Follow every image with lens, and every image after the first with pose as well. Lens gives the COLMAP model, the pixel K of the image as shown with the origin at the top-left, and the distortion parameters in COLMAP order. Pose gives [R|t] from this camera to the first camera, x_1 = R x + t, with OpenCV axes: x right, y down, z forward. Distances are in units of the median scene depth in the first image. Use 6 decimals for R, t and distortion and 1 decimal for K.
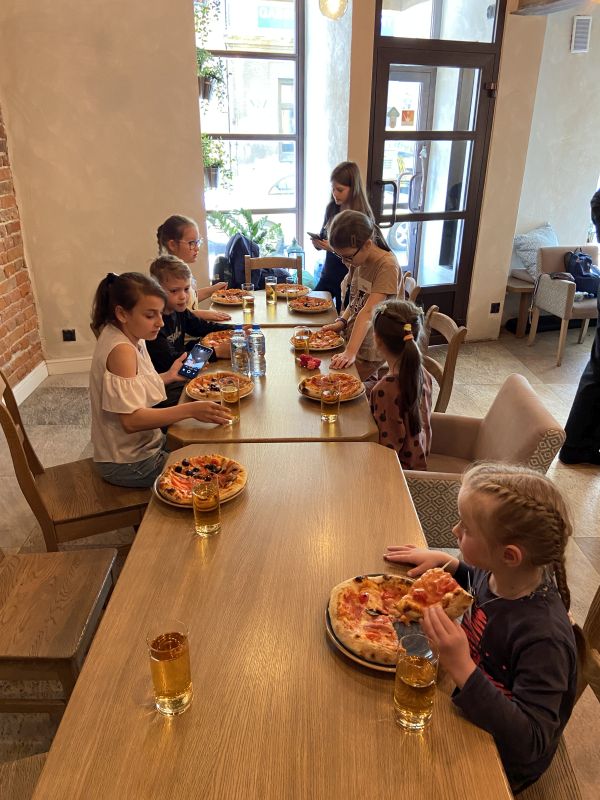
lens RADIAL K [[592.9, 0, 303.9], [0, 592.9, 409.9], [0, 0, 1]] dist [0.116437, -0.147301]
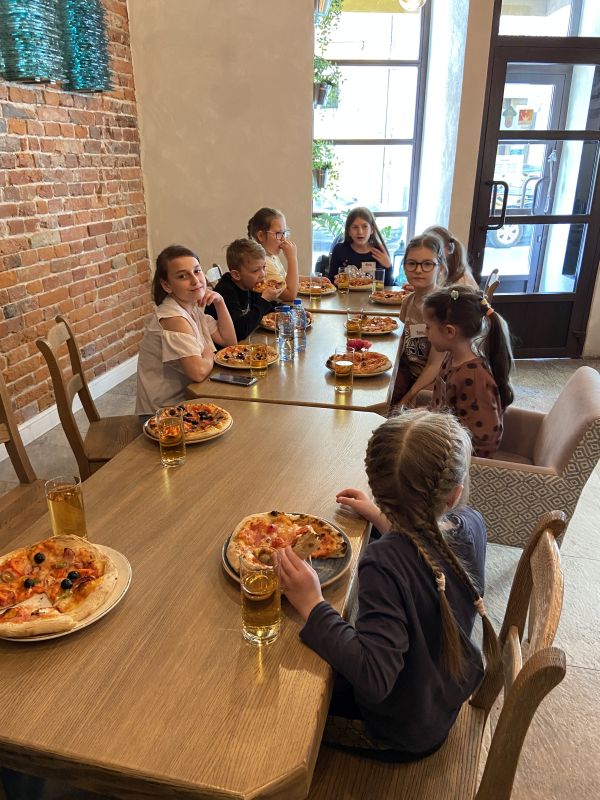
lens RADIAL K [[595.6, 0, 300.0], [0, 595.6, 400.0], [0, 0, 1]] dist [0.122187, -0.154663]
pose [[0.963843, 0.091843, -0.250143, 0.115549], [-0.104760, 0.993741, -0.038793, 0.039909], [0.245014, 0.063596, 0.967431, 0.006370]]
